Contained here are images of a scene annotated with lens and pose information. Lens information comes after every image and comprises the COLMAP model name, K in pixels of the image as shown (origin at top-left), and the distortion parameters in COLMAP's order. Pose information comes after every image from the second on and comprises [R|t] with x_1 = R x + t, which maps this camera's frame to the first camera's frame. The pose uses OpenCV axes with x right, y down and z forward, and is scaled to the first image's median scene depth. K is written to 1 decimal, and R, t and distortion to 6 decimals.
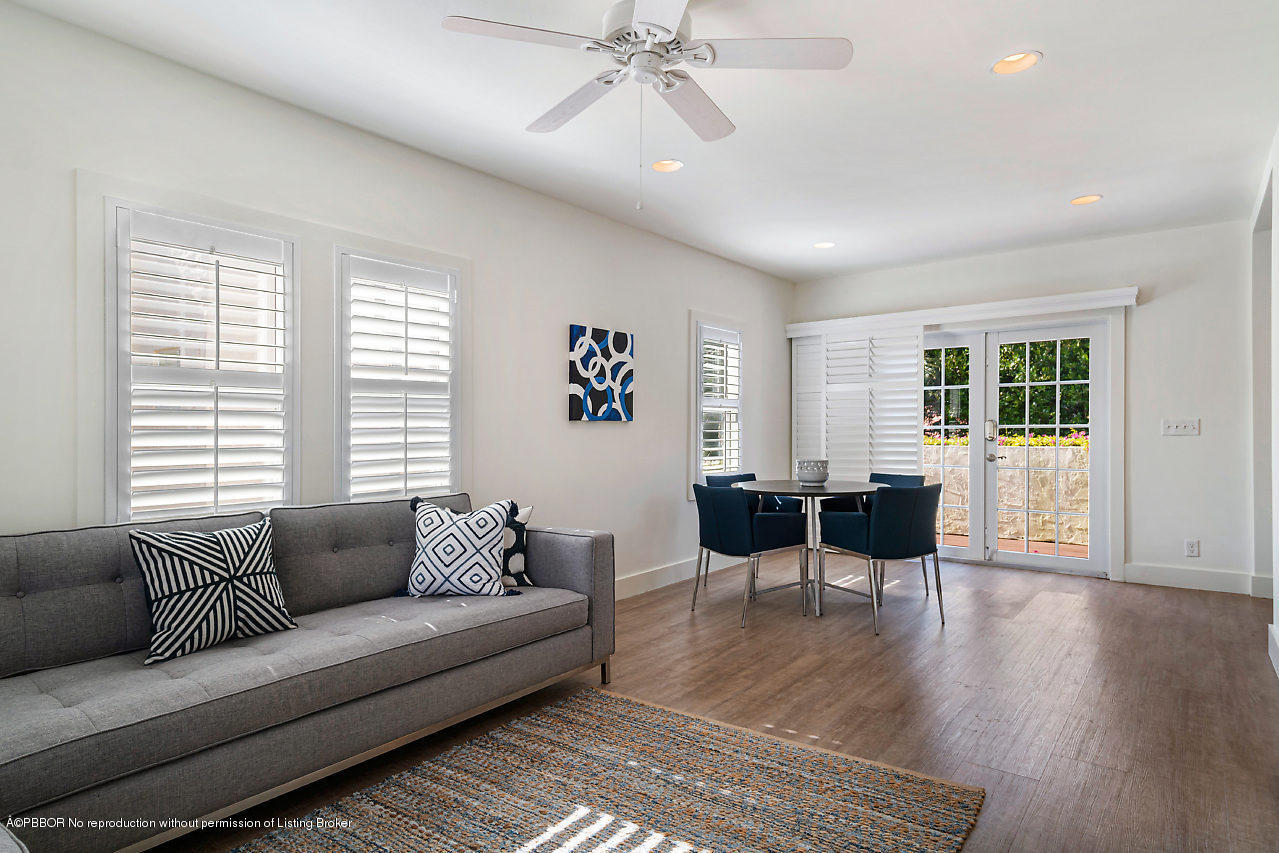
lens RADIAL K [[740.3, 0, 639.5], [0, 740.3, 426.5], [0, 0, 1]] dist [0.002500, 0.000038]
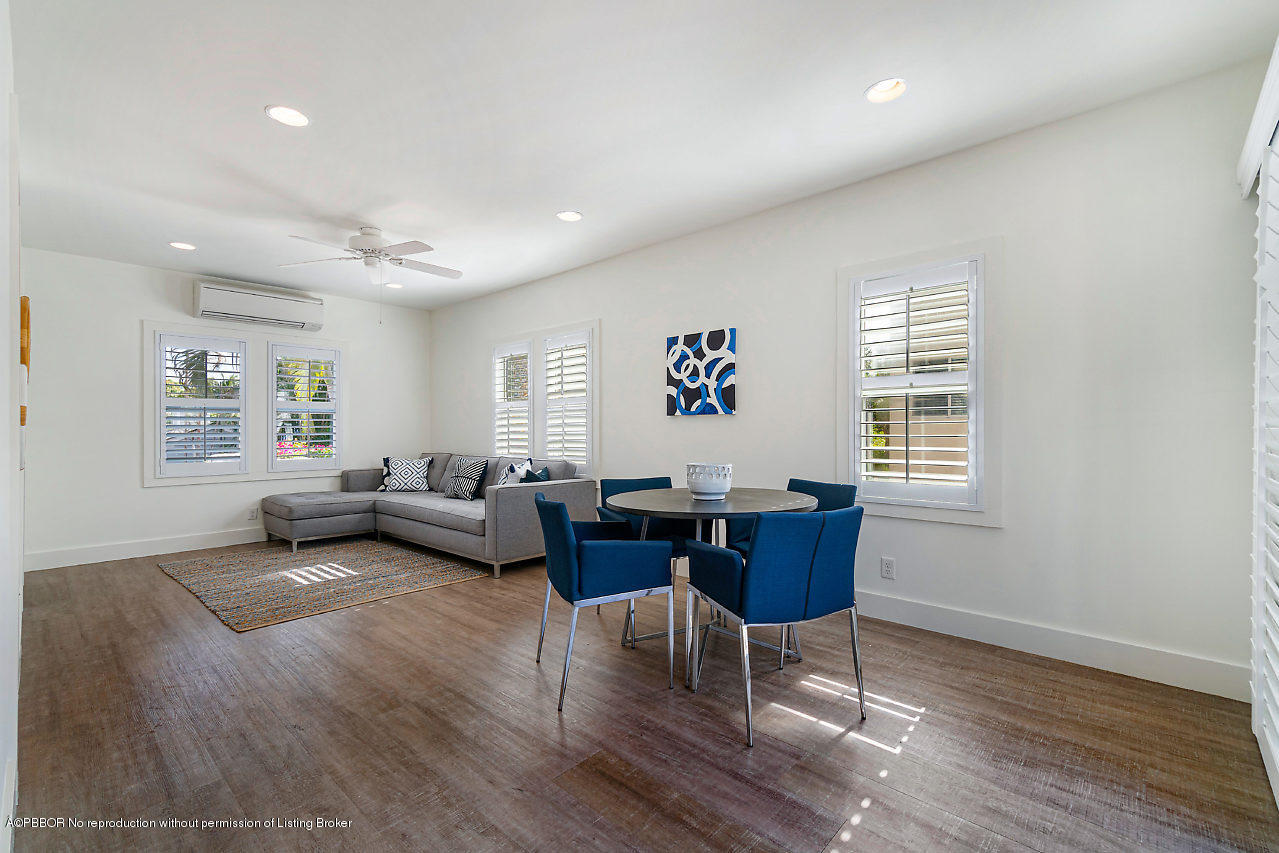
lens RADIAL K [[558.3, 0, 639.5], [0, 558.3, 426.5], [0, 0, 1]] dist [0.001439, 0.000211]
pose [[-0.098145, 0.002827, -0.995168, 0.812634], [0.012115, 0.999925, 0.001646, 0.007536], [0.995098, -0.011895, -0.098172, 1.009860]]
